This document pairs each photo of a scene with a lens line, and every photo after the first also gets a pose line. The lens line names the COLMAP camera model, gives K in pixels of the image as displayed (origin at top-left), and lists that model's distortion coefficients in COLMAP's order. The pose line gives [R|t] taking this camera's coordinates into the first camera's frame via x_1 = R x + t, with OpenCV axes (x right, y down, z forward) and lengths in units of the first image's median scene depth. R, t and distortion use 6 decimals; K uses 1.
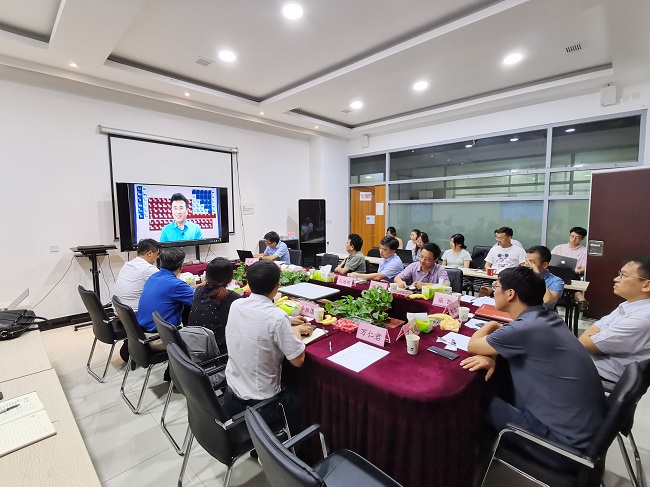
lens RADIAL K [[319.7, 0, 325.0], [0, 319.7, 243.5], [0, 0, 1]] dist [-0.001713, 0.000227]
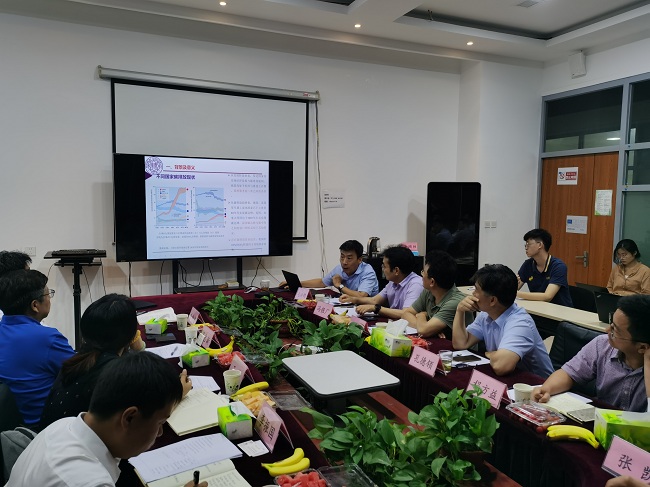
lens RADIAL K [[529.4, 0, 325.0], [0, 529.4, 243.5], [0, 0, 1]] dist [0.043222, -0.015352]
pose [[0.924507, 0.049072, -0.377994, 0.107005], [-0.057759, 0.998262, -0.011671, -0.015895], [0.376765, 0.032622, 0.925734, 0.123404]]
